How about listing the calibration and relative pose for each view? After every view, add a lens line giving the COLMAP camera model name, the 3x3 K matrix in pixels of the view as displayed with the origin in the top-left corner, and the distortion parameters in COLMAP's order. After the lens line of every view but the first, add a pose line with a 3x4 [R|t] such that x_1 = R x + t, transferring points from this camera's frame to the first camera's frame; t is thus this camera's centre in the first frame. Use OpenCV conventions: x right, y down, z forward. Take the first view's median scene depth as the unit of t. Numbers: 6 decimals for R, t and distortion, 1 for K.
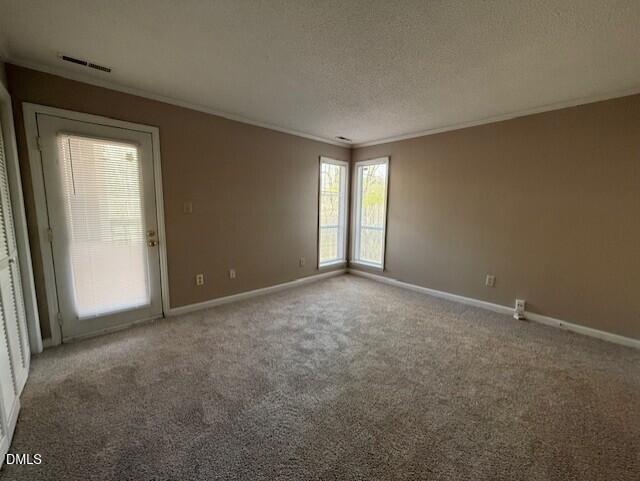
lens RADIAL K [[257.9, 0, 320.0], [0, 257.9, 240.5], [0, 0, 1]] dist [0.001936, 0.000574]
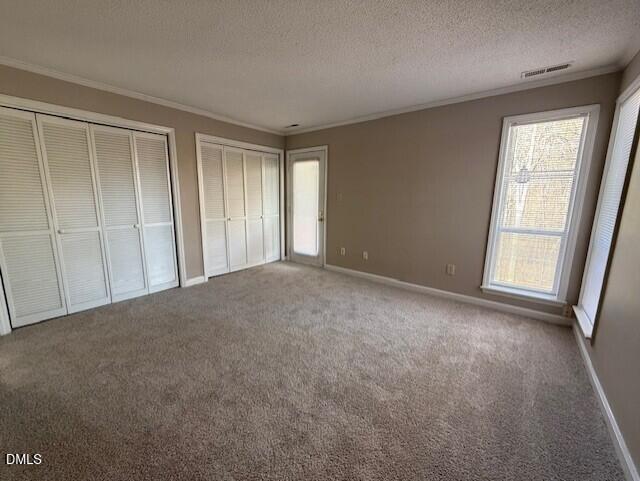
lens RADIAL K [[257.9, 0, 320.0], [0, 257.9, 240.5], [0, 0, 1]] dist [0.001936, 0.000574]
pose [[0.139851, 0.146813, -0.979228, 0.799927], [-0.148132, 0.980920, 0.125910, -0.052427], [0.979029, 0.127446, 0.158930, 0.645547]]
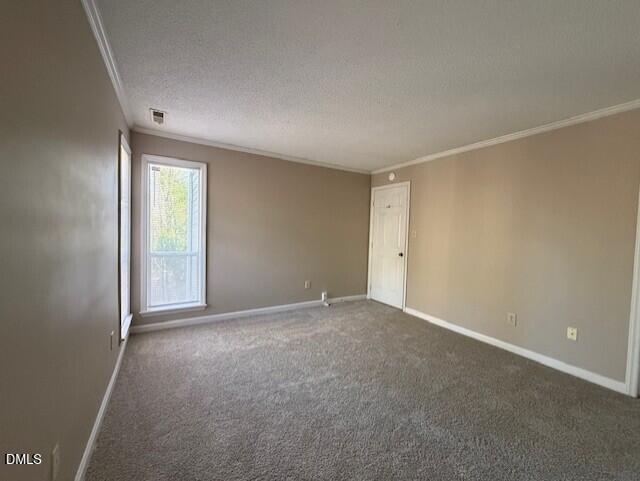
lens RADIAL K [[257.9, 0, 320.0], [0, 257.9, 240.5], [0, 0, 1]] dist [0.001936, 0.000574]
pose [[0.214635, -0.052027, 0.975308, -0.585551], [0.107645, 0.993757, 0.029322, -0.095636], [-0.970744, 0.098693, 0.218895, 0.660635]]
